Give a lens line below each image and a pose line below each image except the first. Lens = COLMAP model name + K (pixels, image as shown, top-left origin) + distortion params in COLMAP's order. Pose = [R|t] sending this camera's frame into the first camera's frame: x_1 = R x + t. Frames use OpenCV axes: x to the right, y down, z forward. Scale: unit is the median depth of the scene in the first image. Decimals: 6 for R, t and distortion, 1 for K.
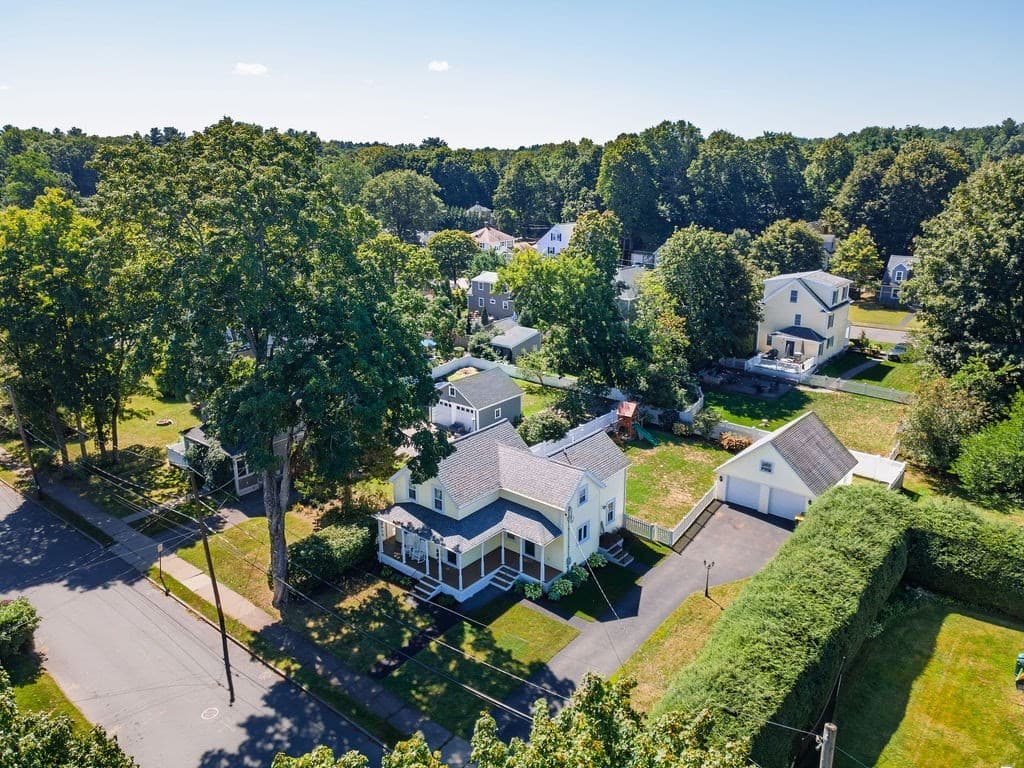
lens RADIAL K [[738.9, 0, 511.2], [0, 738.9, 390.2], [0, 0, 1]] dist [0.046992, -0.001627]
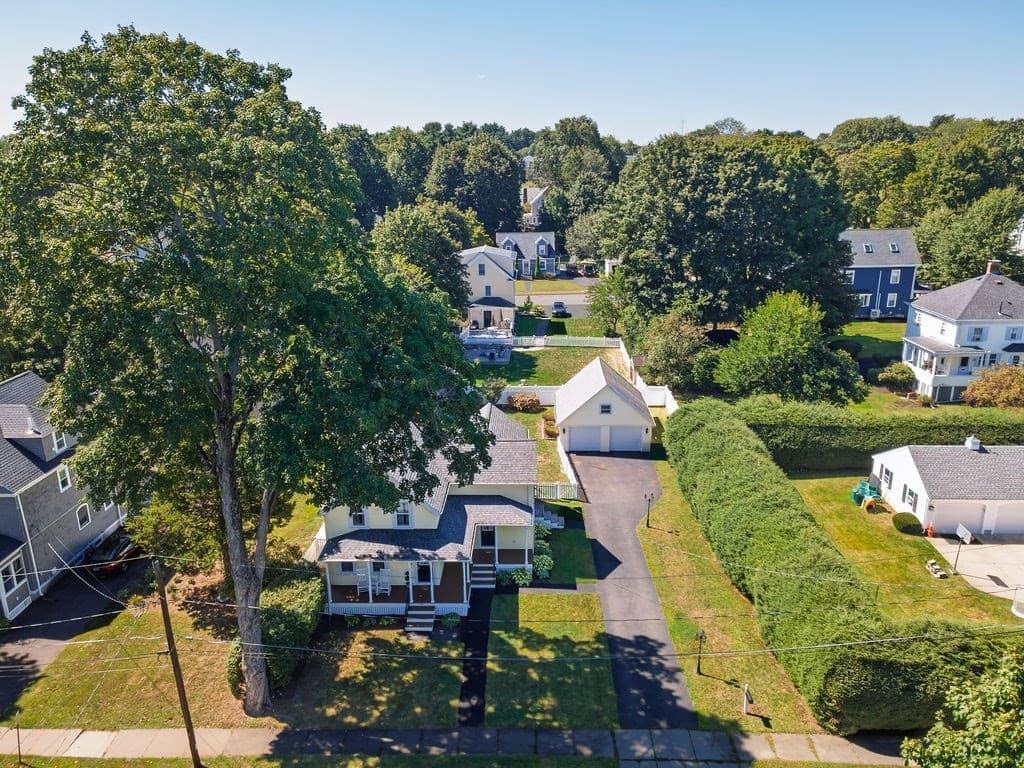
lens RADIAL K [[738.9, 0, 511.0], [0, 738.9, 389.8], [0, 0, 1]] dist [0.046992, -0.001627]
pose [[0.787362, -0.188534, 0.586954, -0.471409], [0.190812, 0.979865, 0.058778, -0.018809], [-0.586218, 0.065718, 0.807484, 0.227819]]
